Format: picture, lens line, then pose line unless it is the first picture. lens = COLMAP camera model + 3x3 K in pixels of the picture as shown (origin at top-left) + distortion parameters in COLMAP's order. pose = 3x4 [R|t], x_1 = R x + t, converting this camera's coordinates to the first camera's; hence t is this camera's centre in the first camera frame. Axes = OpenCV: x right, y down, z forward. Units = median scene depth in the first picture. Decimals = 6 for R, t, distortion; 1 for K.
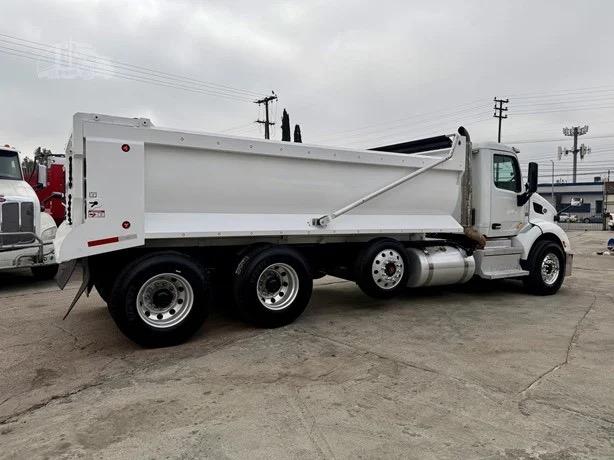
lens RADIAL K [[432.4, 0, 307.0], [0, 432.4, 230.0], [0, 0, 1]] dist [0.096233, -0.137247]
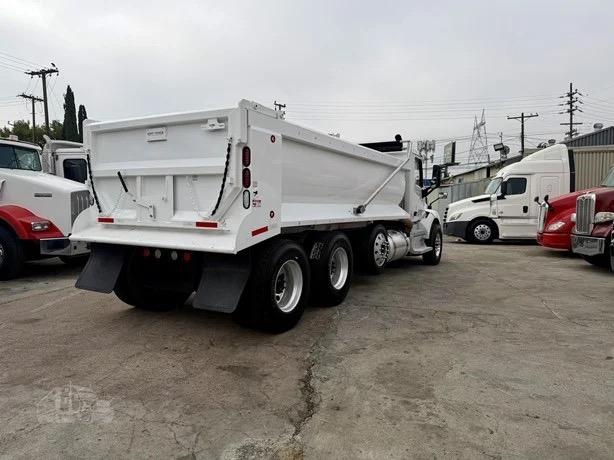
lens RADIAL K [[432.4, 0, 307.0], [0, 432.4, 230.0], [0, 0, 1]] dist [0.096233, -0.137247]
pose [[0.867170, -0.034252, 0.496833, -0.595923], [0.026392, 0.999391, 0.022834, 0.002757], [-0.497313, -0.006689, 0.867546, 0.058627]]
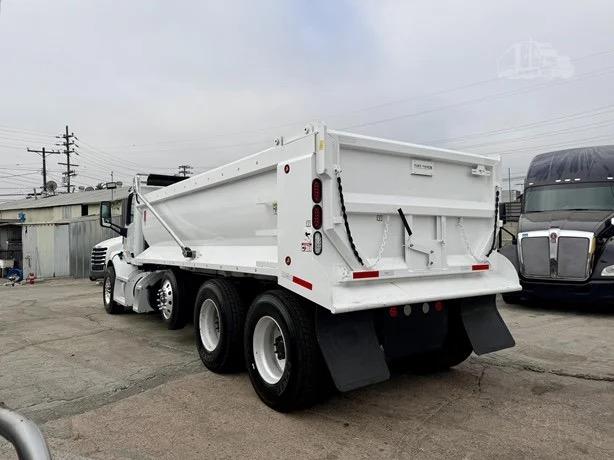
lens RADIAL K [[432.5, 0, 308.6], [0, 432.5, 228.2], [0, 0, 1]] dist [0.061570, -0.077387]
pose [[-0.077700, 0.016924, 0.996833, -1.061485], [0.059777, 0.998136, -0.012287, -0.063686], [-0.995183, 0.058633, -0.078567, 1.054419]]
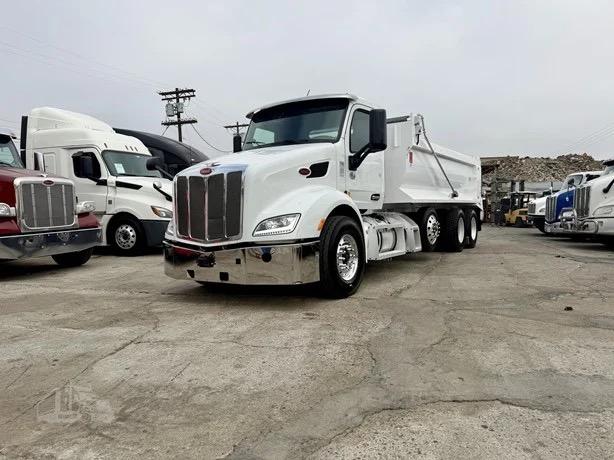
lens RADIAL K [[434.7, 0, 304.4], [0, 434.7, 230.4], [0, 0, 1]] dist [0.074344, -0.096905]
pose [[-0.897732, 0.020337, -0.440072, 0.996022], [-0.018201, 0.996369, 0.083175, -0.031953], [0.440166, 0.082679, -0.894102, 2.389025]]
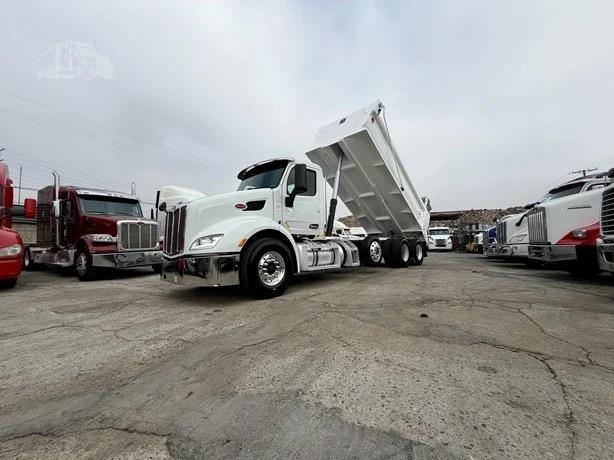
lens RADIAL K [[246.0, 0, 305.2], [0, 246.0, 229.1], [0, 0, 1]] dist [-0.007023, 0.003595]
pose [[-0.965259, -0.013875, -0.260928, 0.624843], [-0.007971, 0.999688, -0.023673, 0.000733], [0.261175, -0.020771, -0.965068, 2.328196]]
